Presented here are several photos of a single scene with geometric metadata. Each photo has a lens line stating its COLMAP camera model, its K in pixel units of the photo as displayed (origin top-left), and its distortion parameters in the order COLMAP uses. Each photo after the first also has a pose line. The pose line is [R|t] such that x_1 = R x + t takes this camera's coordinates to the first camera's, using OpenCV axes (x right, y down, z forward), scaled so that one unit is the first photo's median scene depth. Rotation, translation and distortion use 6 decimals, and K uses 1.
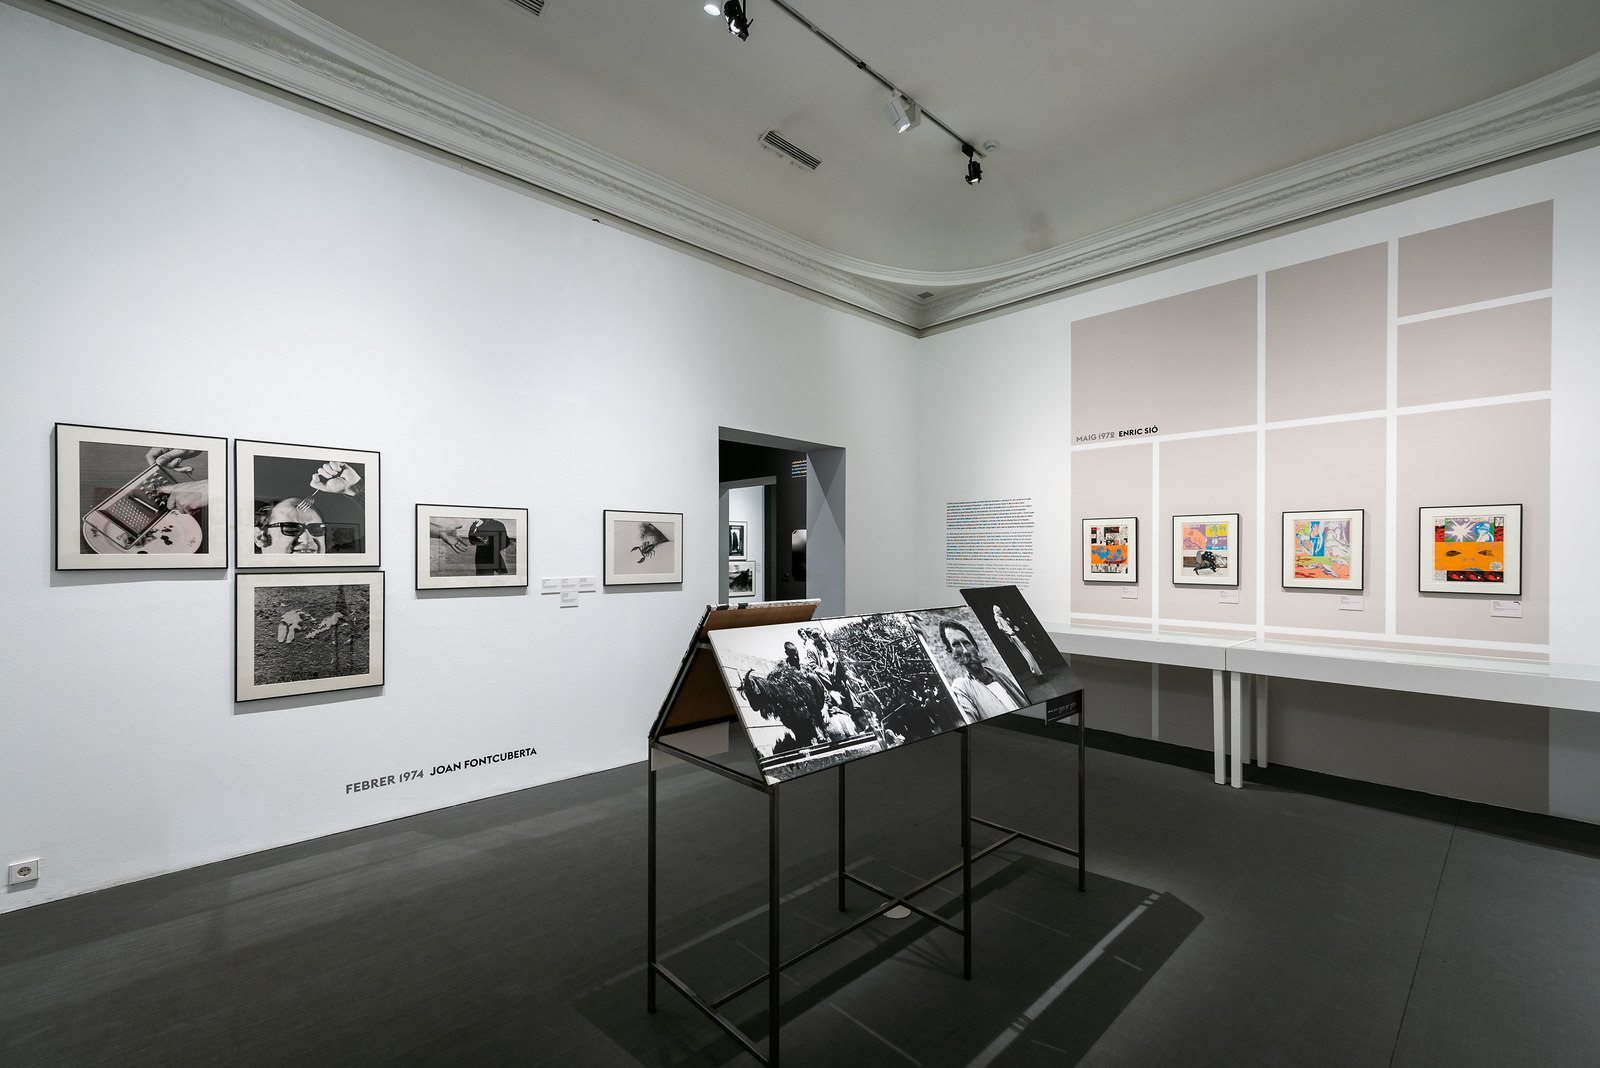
lens RADIAL K [[675.0, 0, 799.3], [0, 675.0, 545.1], [0, 0, 1]] dist [0.021407, -0.003886]
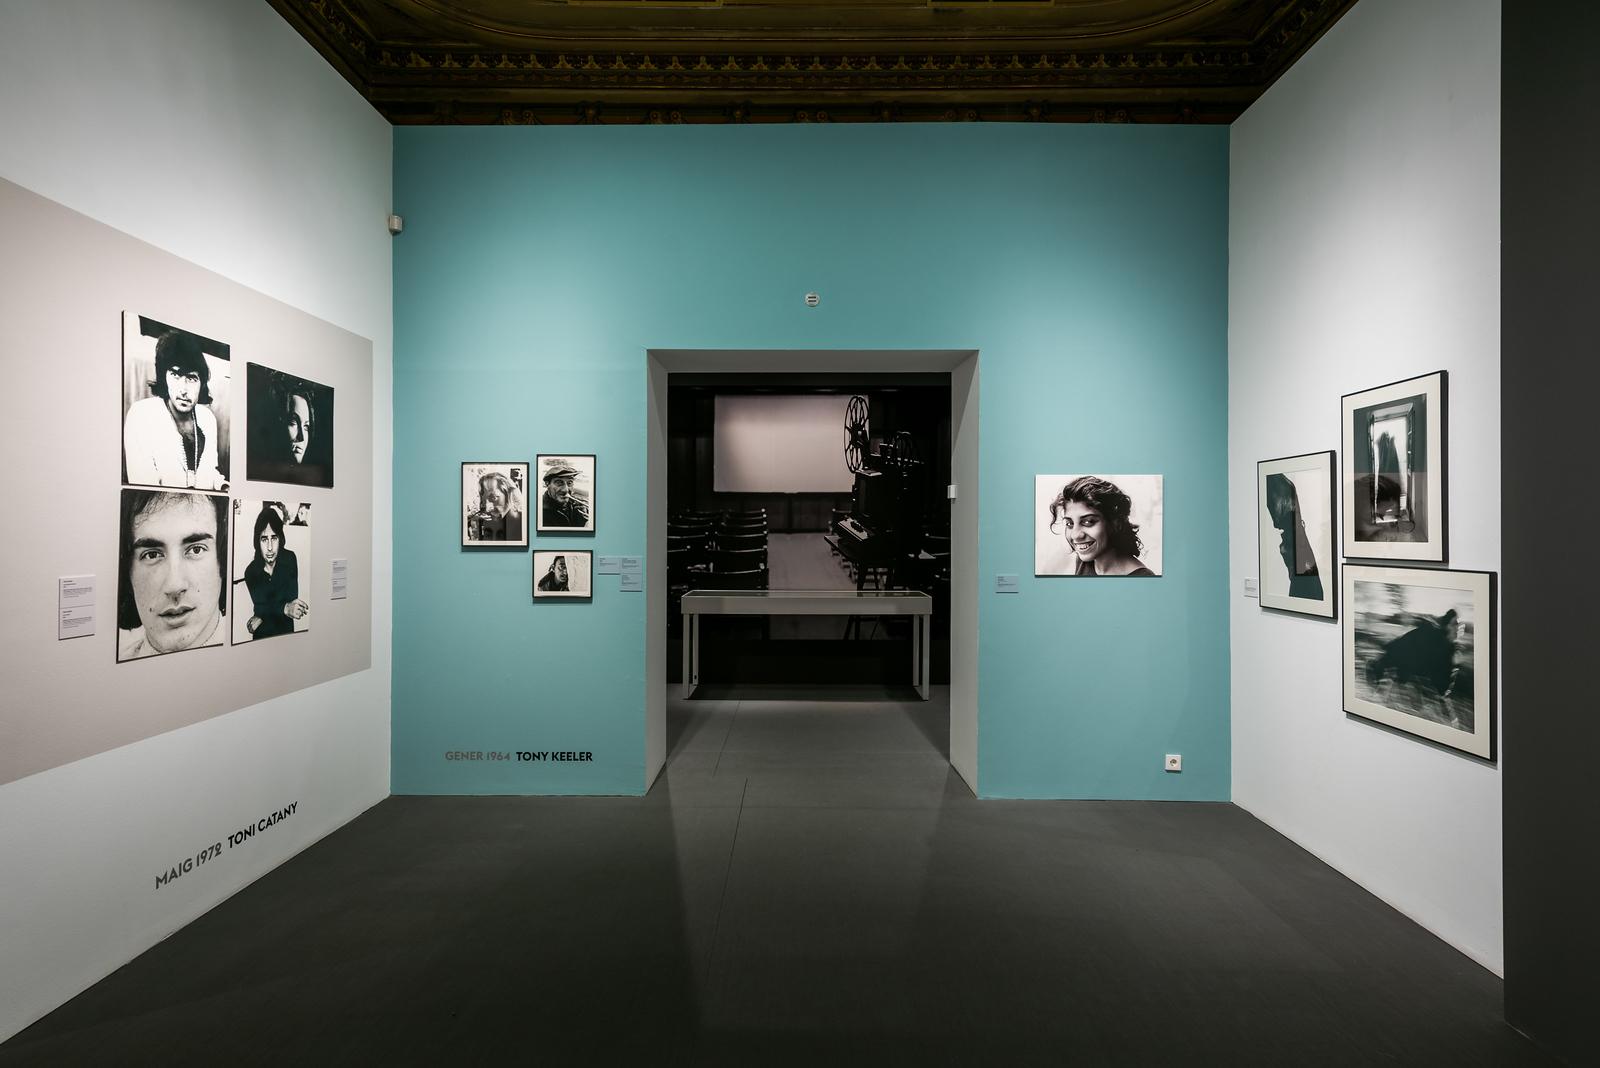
lens RADIAL K [[766.1, 0, 802.1], [0, 766.1, 533.2], [0, 0, 1]] dist [0.030726, -0.001212]
pose [[-0.702158, -0.011809, -0.711923, 0.217967], [-0.001061, 0.999879, -0.015539, 0.017367], [0.712020, -0.010156, -0.702085, 1.038520]]
